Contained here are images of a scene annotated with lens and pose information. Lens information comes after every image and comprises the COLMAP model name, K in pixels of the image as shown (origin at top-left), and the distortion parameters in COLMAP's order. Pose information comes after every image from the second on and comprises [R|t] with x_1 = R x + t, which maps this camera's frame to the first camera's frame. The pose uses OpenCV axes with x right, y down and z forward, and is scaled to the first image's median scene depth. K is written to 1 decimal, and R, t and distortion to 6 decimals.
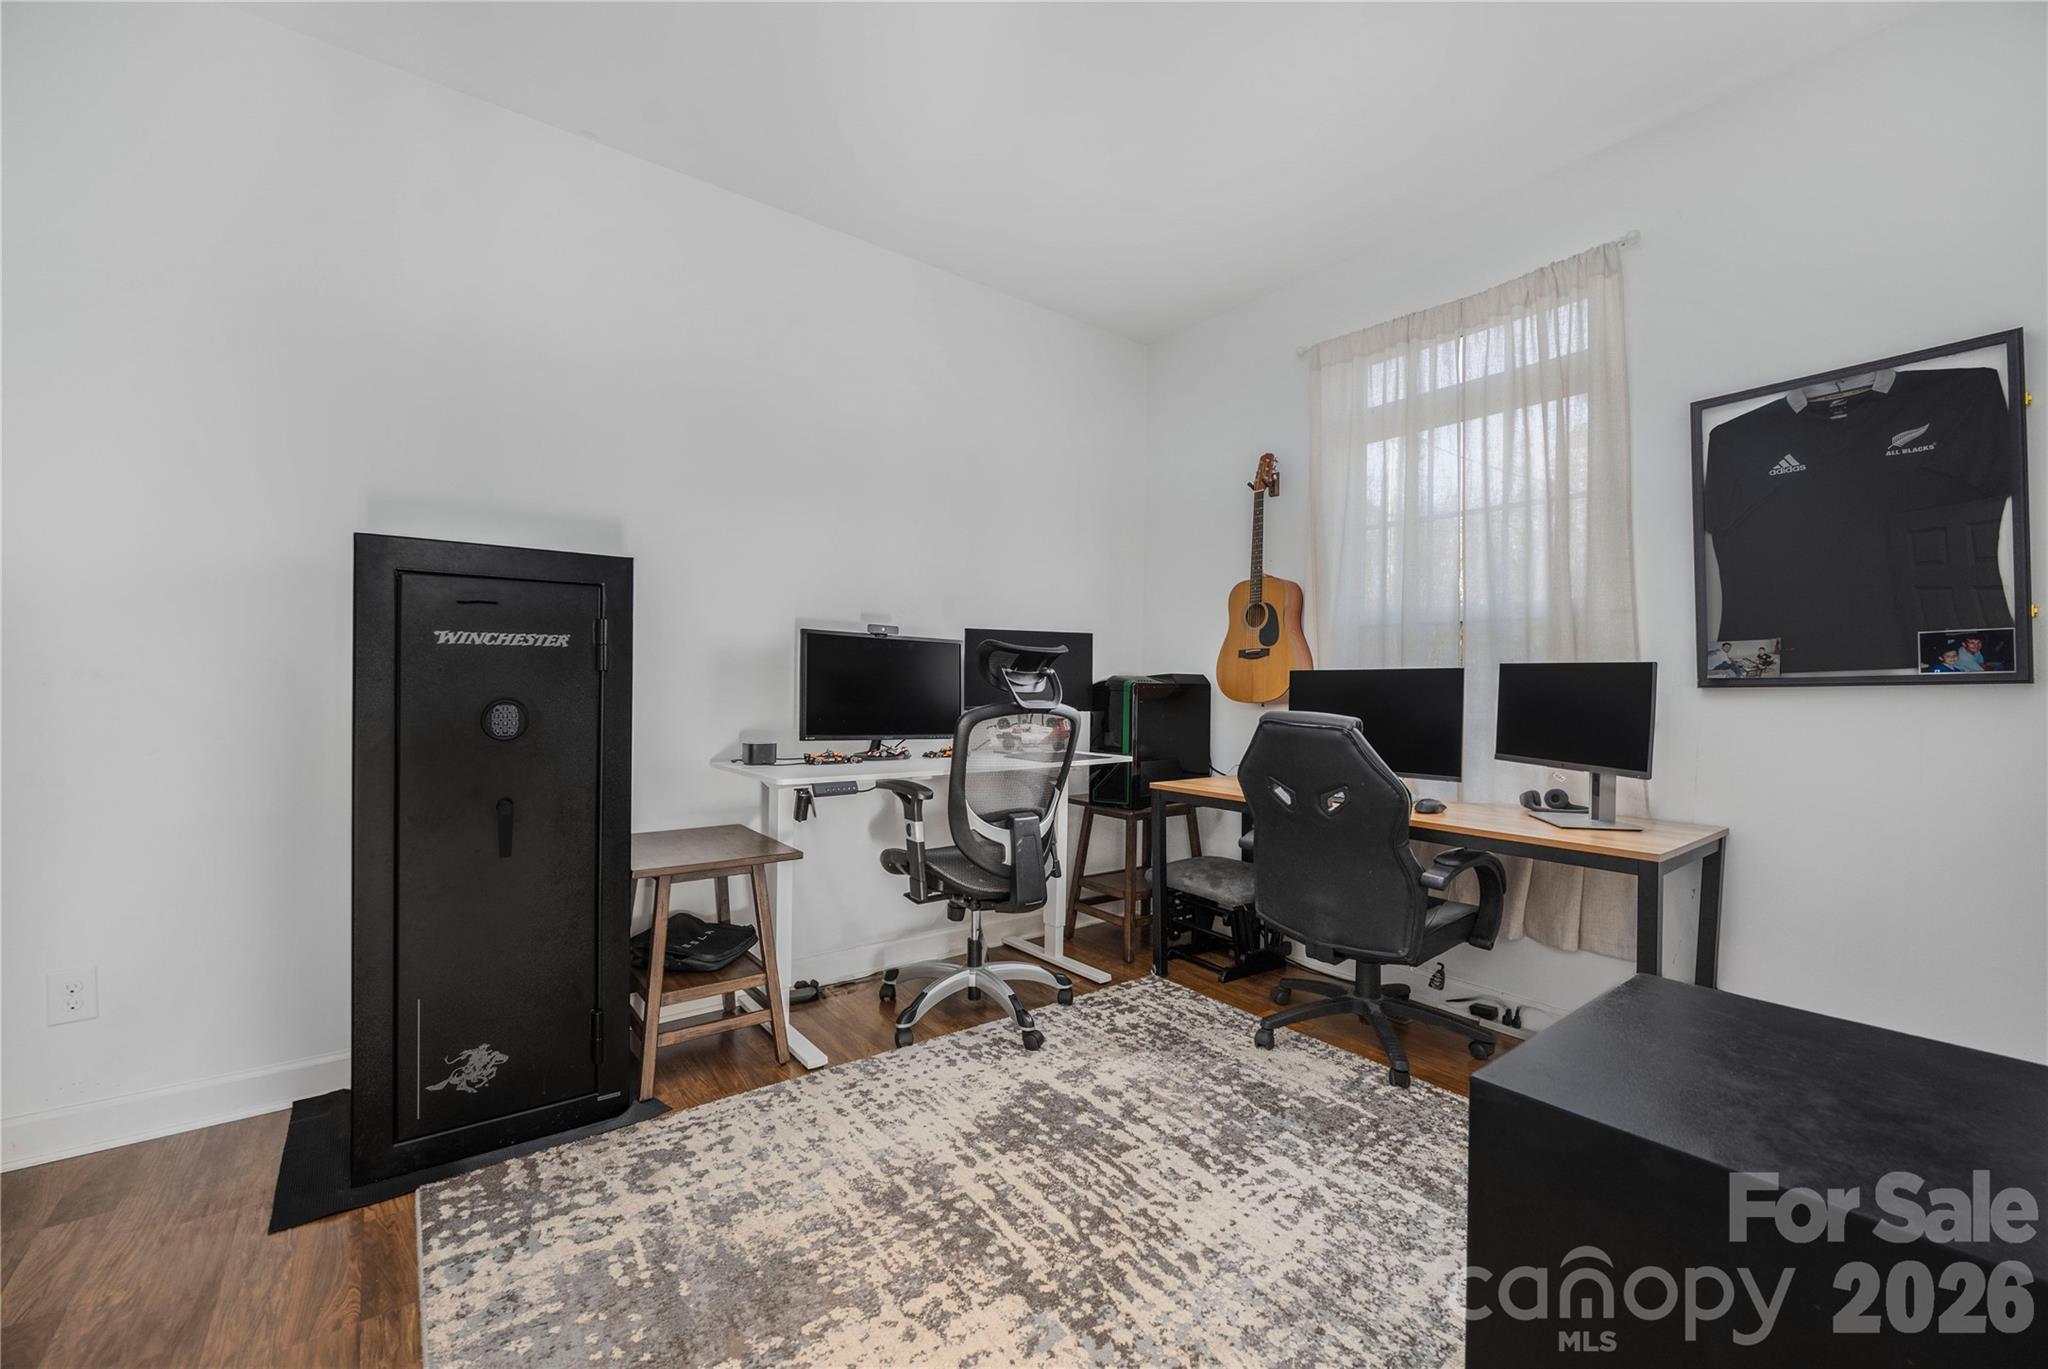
lens RADIAL K [[839.8, 0, 1026.0], [0, 839.8, 686.1], [0, 0, 1]] dist [-0.006147, -0.000329]
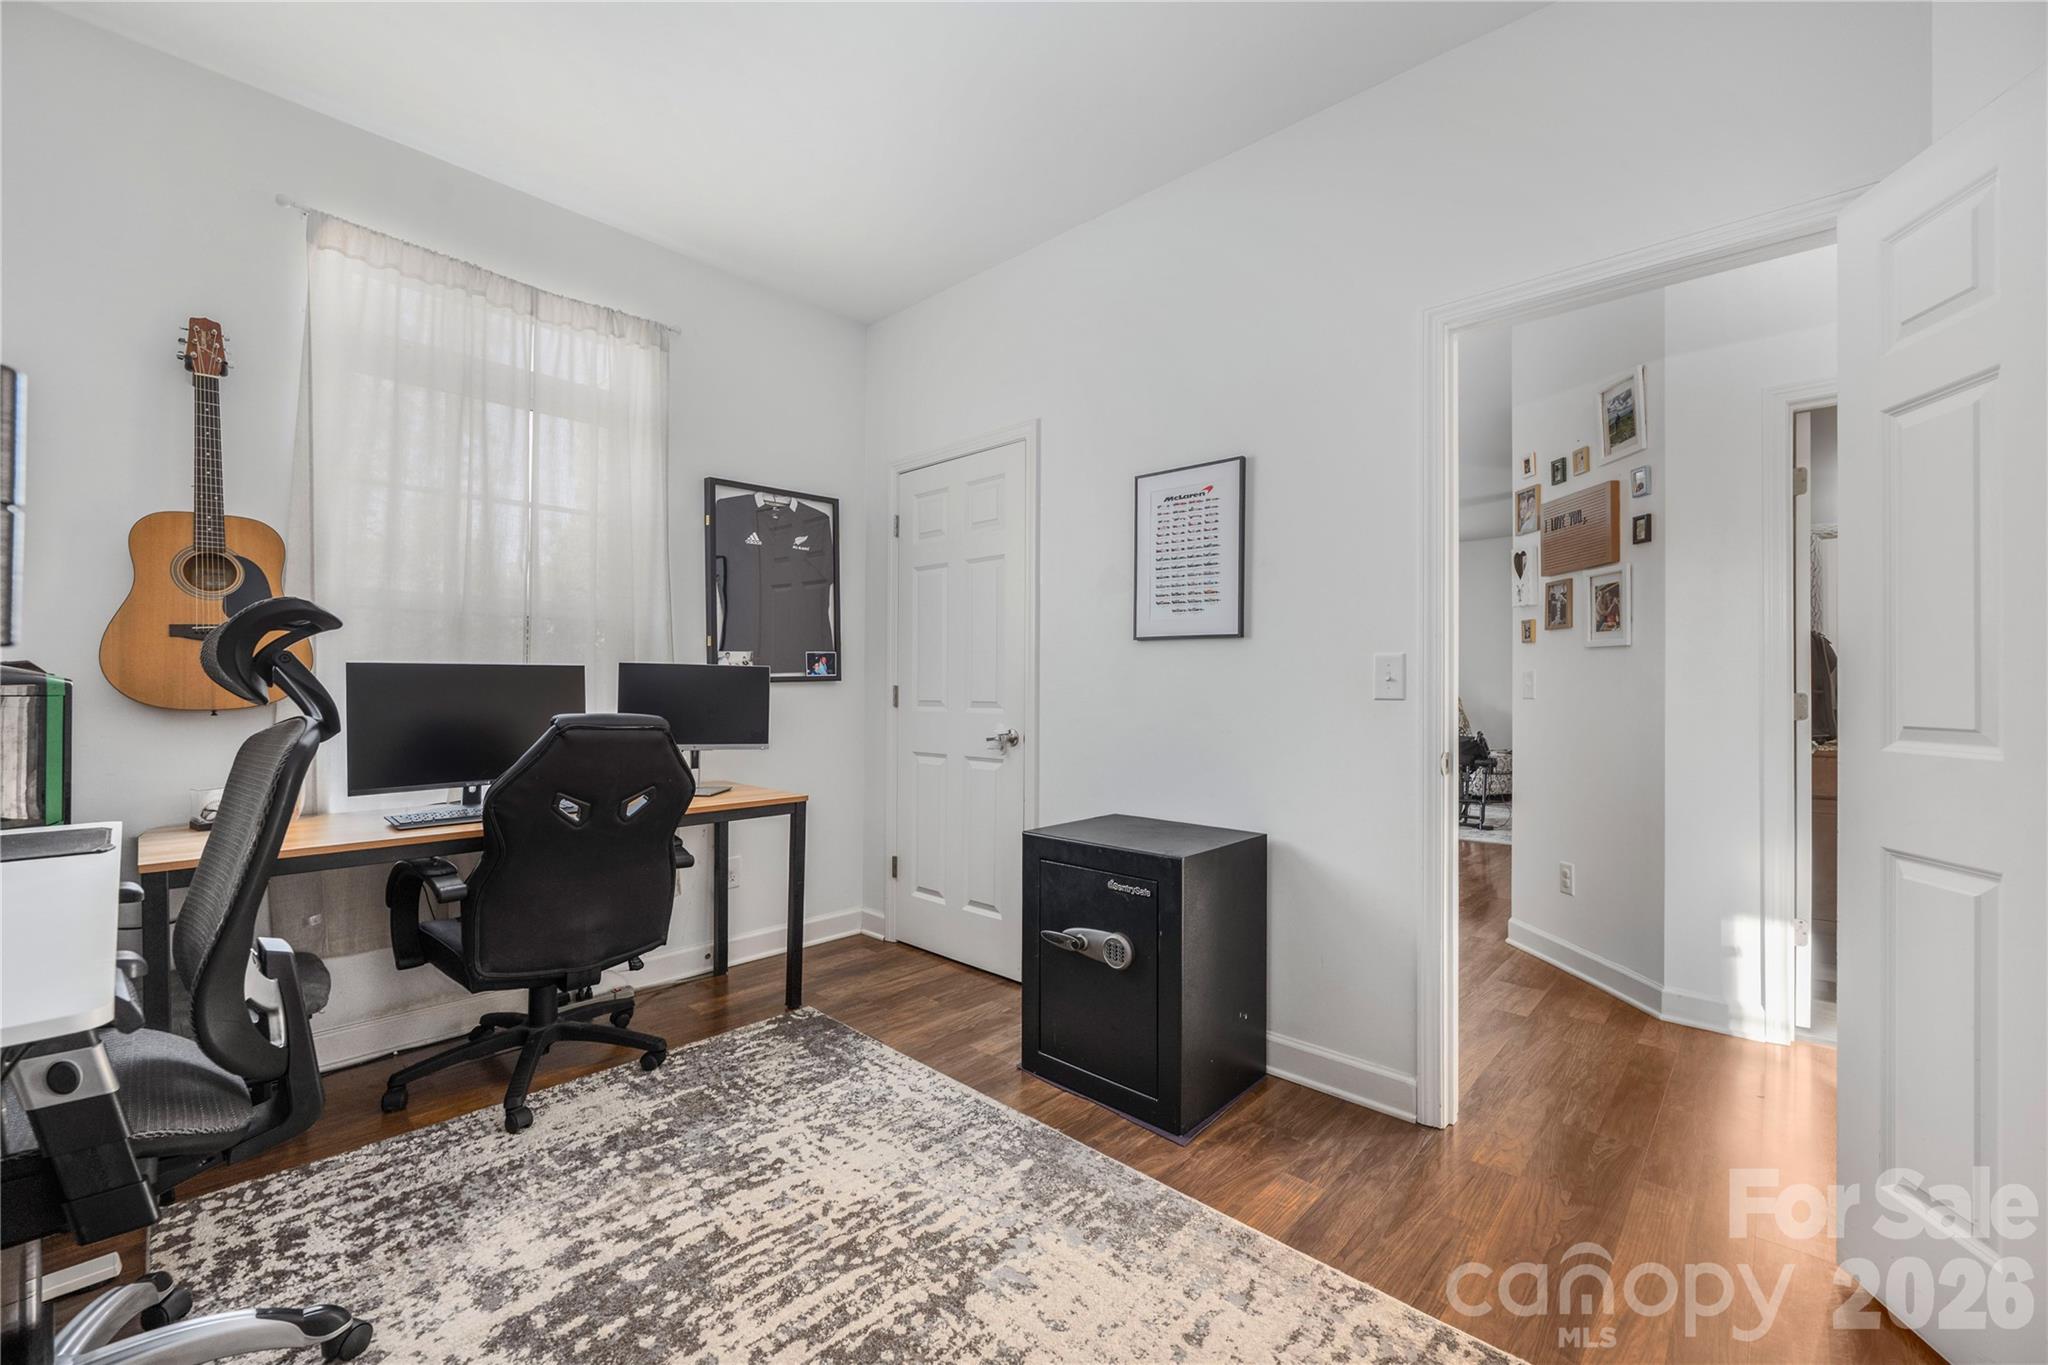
lens RADIAL K [[839.8, 0, 1025.8], [0, 839.8, 678.9], [0, 0, 1]] dist [-0.006147, -0.000329]
pose [[-0.179851, -0.001378, 0.983693, -0.706214], [-0.003818, 0.999992, 0.000703, -0.009176], [-0.983687, -0.003629, -0.179854, 0.784094]]
